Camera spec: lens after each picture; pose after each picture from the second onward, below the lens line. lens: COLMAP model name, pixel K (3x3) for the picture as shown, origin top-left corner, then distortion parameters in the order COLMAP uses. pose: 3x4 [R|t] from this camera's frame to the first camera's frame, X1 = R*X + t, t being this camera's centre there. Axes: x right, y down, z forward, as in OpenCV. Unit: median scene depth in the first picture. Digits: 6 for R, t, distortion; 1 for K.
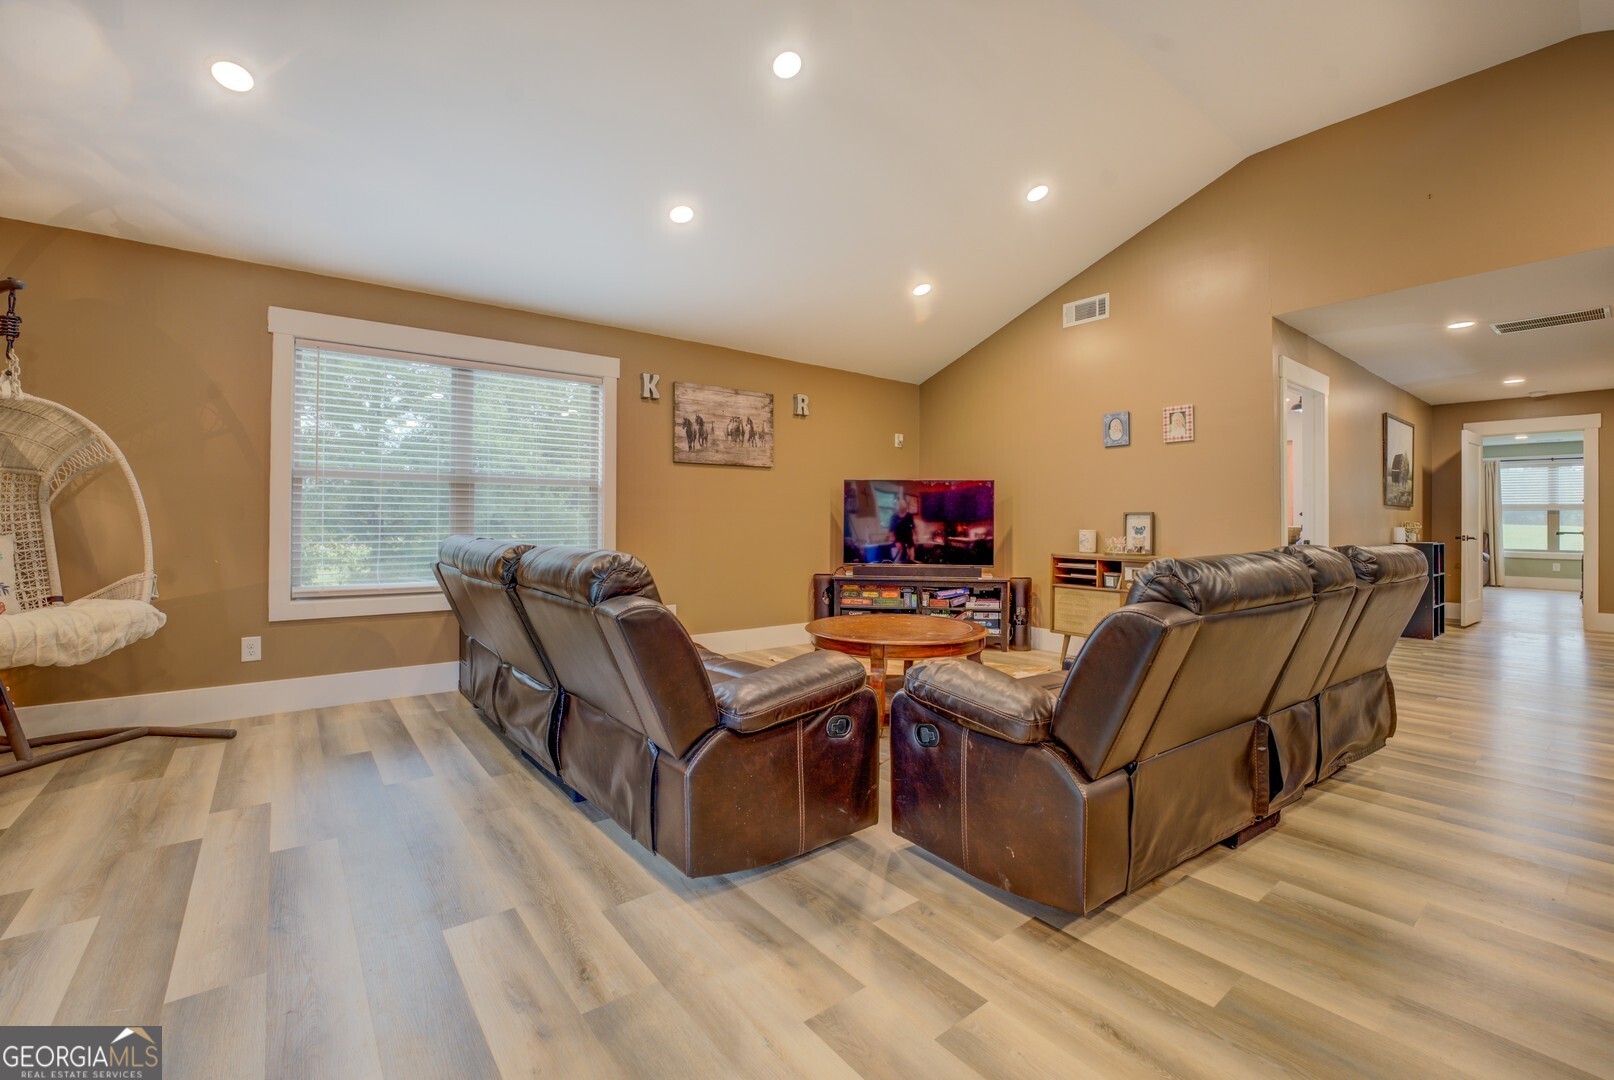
lens RADIAL K [[675.3, 0, 811.5], [0, 675.3, 523.7], [0, 0, 1]] dist [-0.018858, 0.000323]
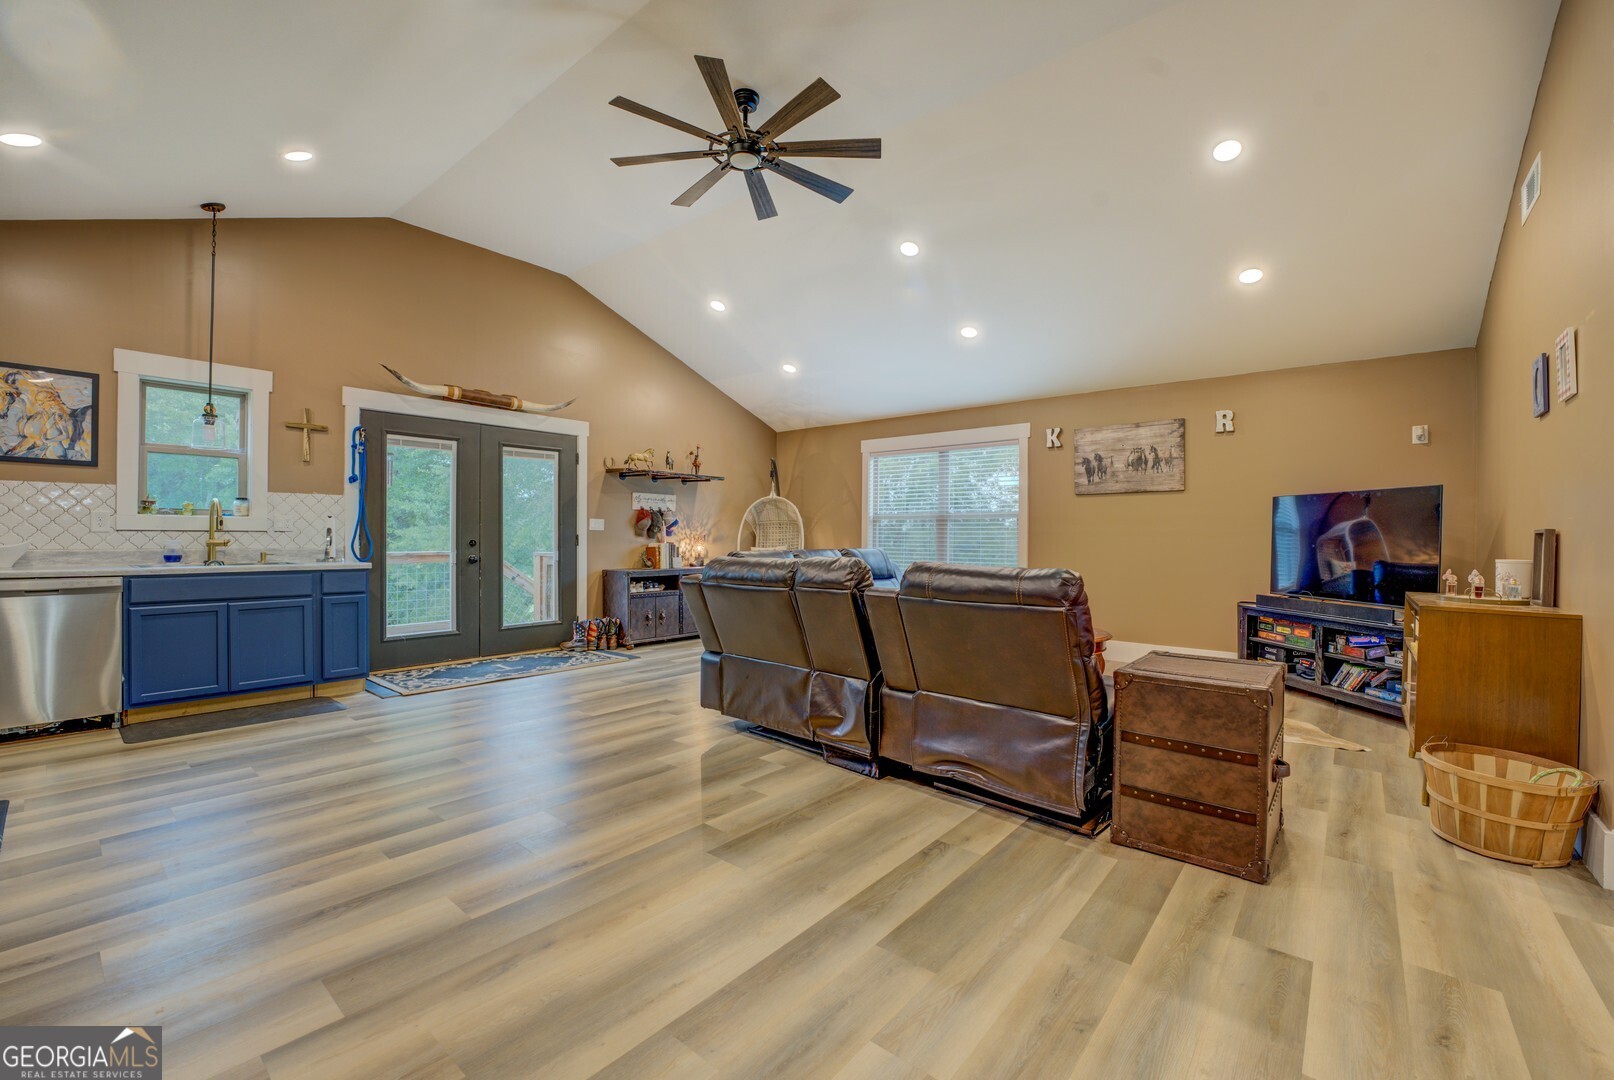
lens RADIAL K [[643.8, 0, 814.1], [0, 643.8, 543.5], [0, 0, 1]] dist [-0.019195, -0.000070]
pose [[0.228648, 0.005733, -0.973492, 0.784315], [-0.011477, 0.999929, 0.003193, -0.000489], [0.973442, 0.010443, 0.228697, 0.252926]]
